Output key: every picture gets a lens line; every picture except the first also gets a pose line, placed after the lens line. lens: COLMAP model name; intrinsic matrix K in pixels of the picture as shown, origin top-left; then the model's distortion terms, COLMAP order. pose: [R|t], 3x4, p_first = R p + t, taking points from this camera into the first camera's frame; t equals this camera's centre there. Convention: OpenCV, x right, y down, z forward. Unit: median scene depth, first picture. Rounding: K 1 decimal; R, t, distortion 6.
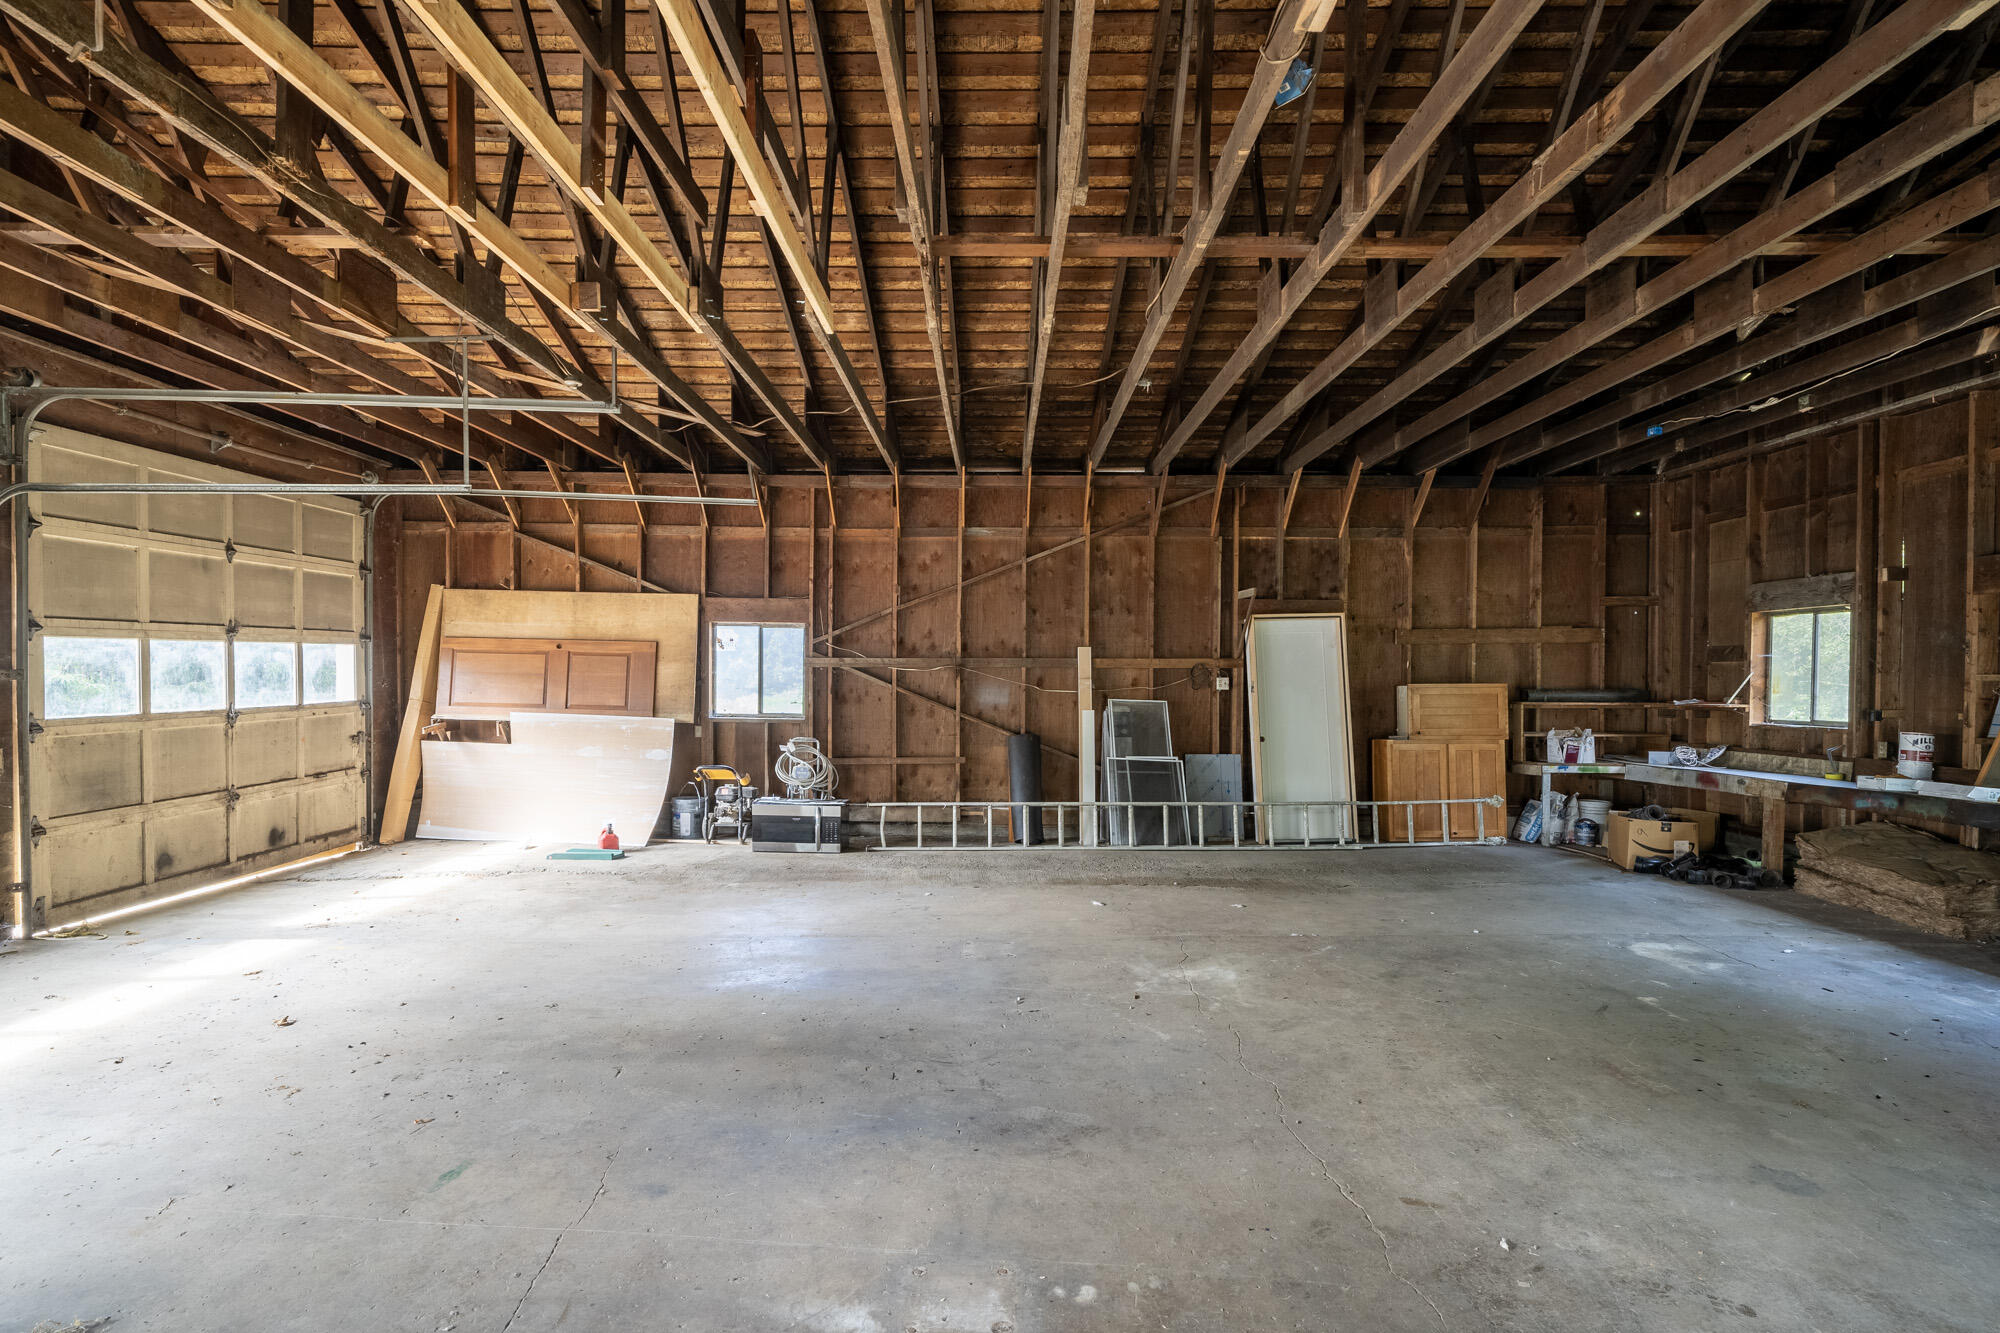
lens RADIAL K [[974.6, 0, 1000.7], [0, 974.6, 676.9], [0, 0, 1]] dist [0.002201, 0.000290]
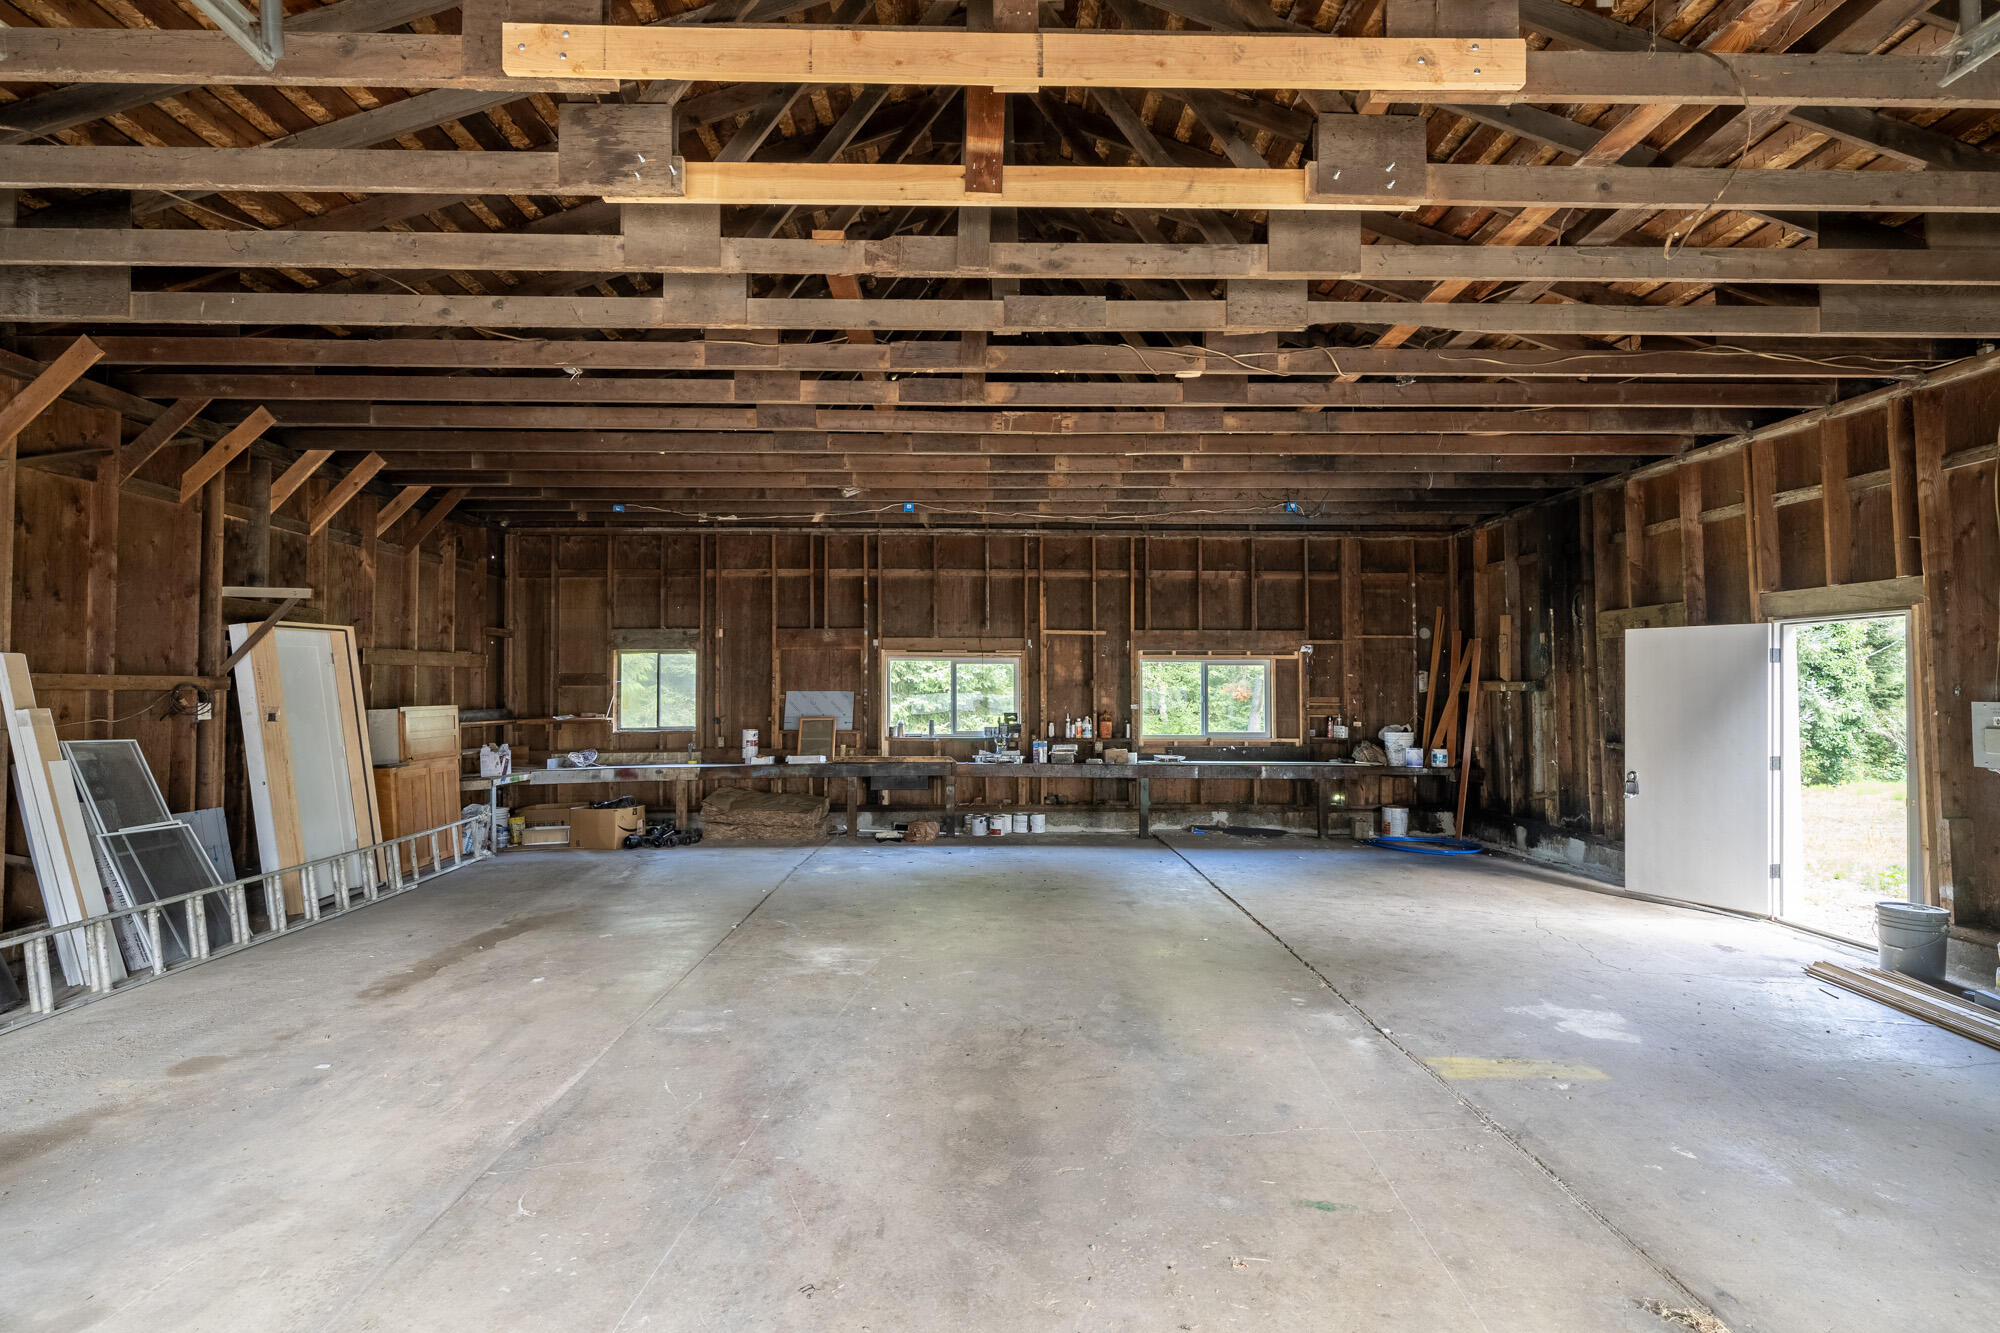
lens RADIAL K [[940.6, 0, 999.5], [0, 940.6, 676.1], [0, 0, 1]] dist [0.000587, 0.000491]
pose [[-0.025444, 0.016206, 0.999545, -0.517495], [0.006001, 0.999853, -0.016058, -0.004908], [-0.999658, 0.005590, -0.025538, 0.460606]]
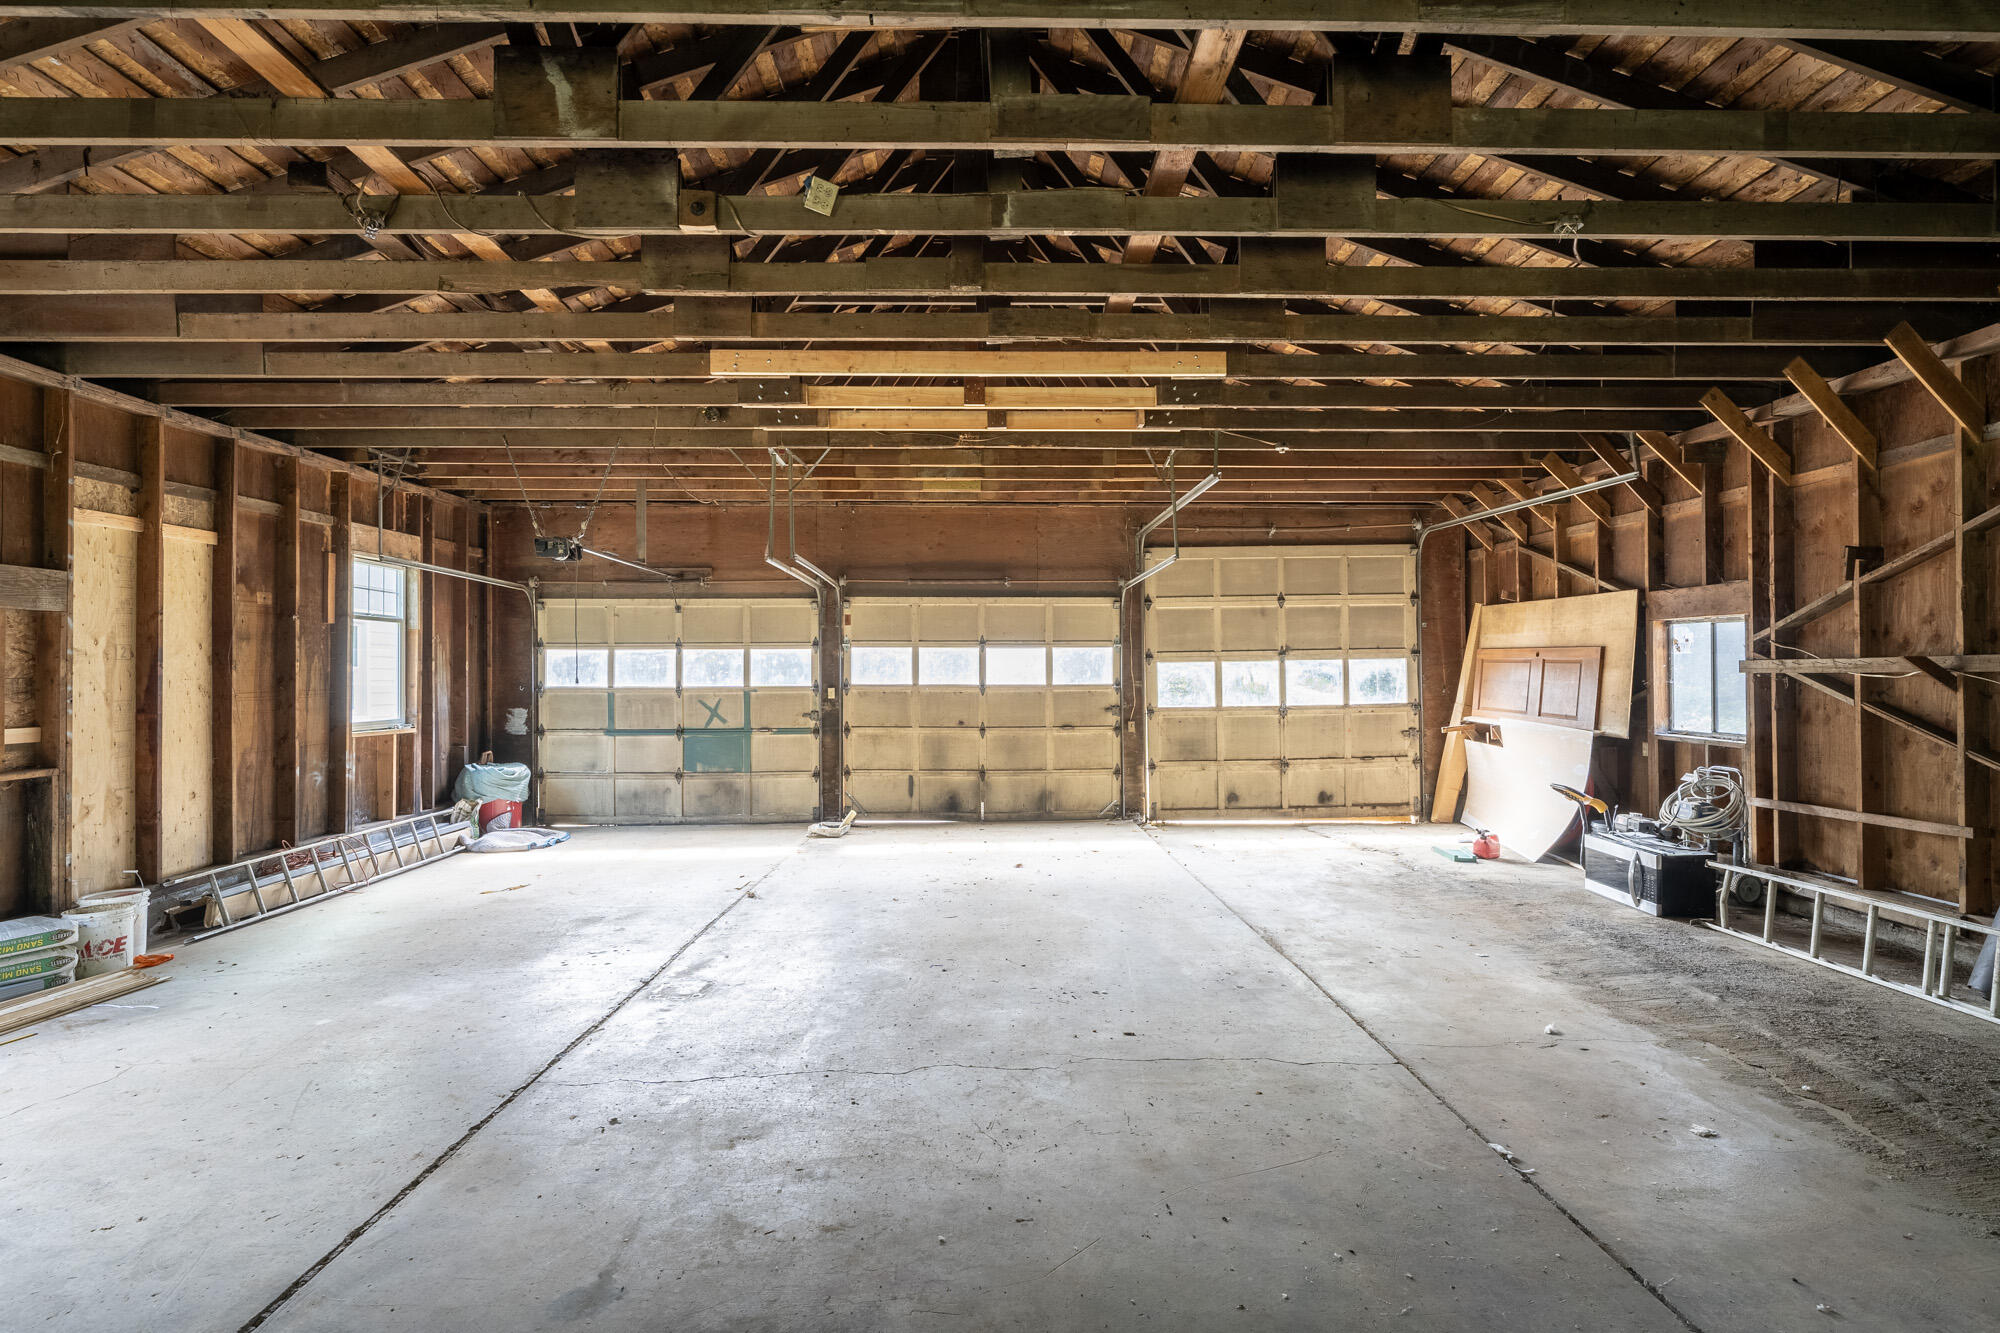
lens RADIAL K [[940.6, 0, 999.5], [0, 940.6, 676.1], [0, 0, 1]] dist [0.000587, 0.000491]
pose [[0.022545, -0.004659, -0.999735, 0.540103], [0.000636, 0.999989, -0.004646, -0.005239], [0.999746, -0.000531, 0.022548, 0.445321]]
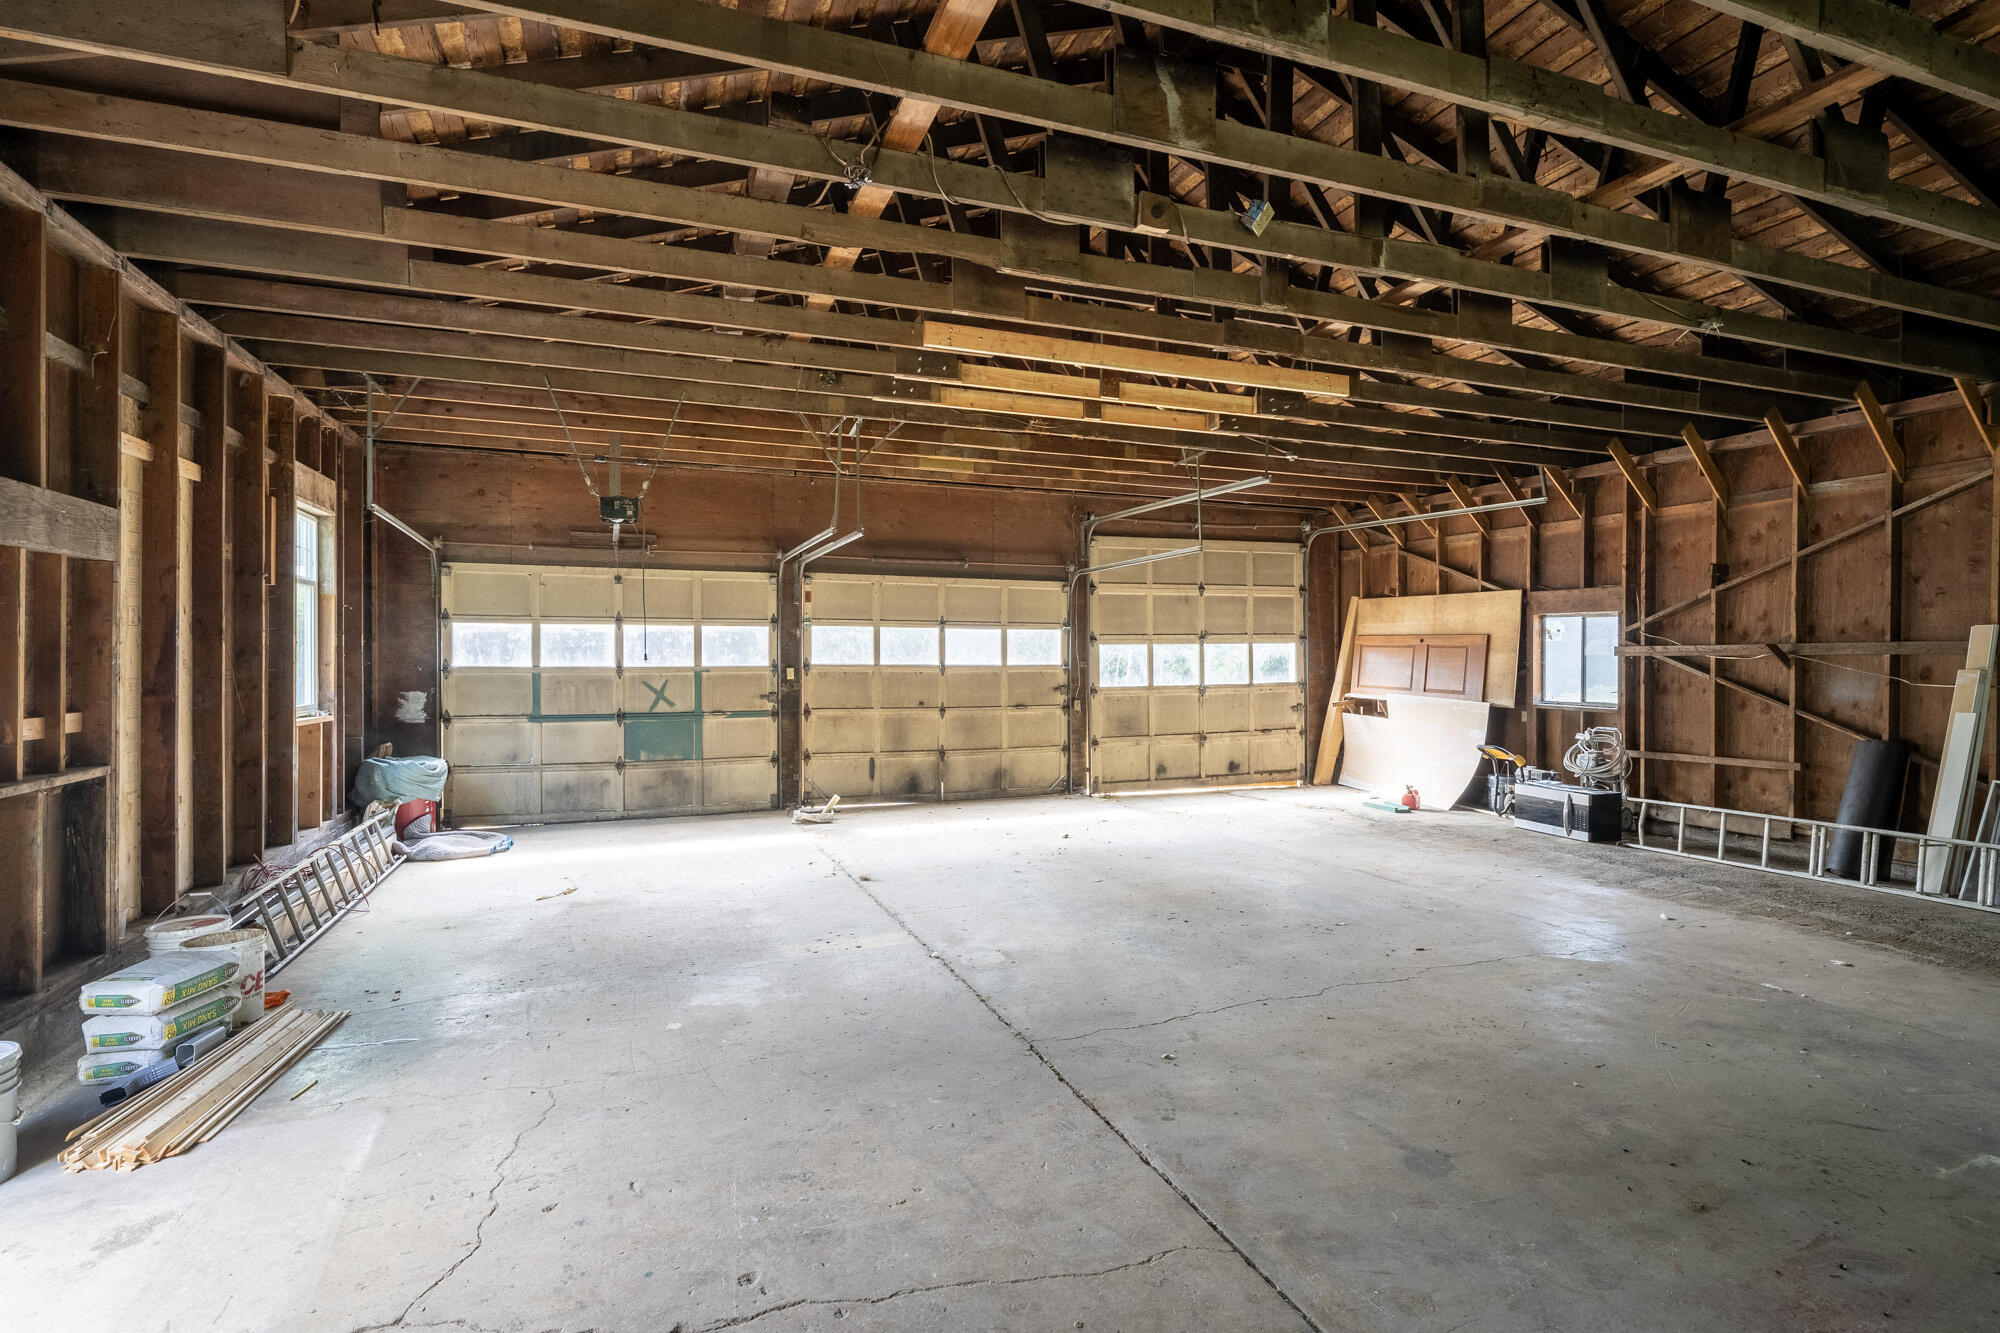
lens RADIAL K [[974.6, 0, 1000.7], [0, 974.6, 676.9], [0, 0, 1]] dist [0.002201, 0.000290]
pose [[0.358335, 0.011591, -0.933521, 0.527716], [-0.001976, 0.999930, 0.011657, 0.000706], [0.933591, -0.002333, 0.358332, 0.075021]]
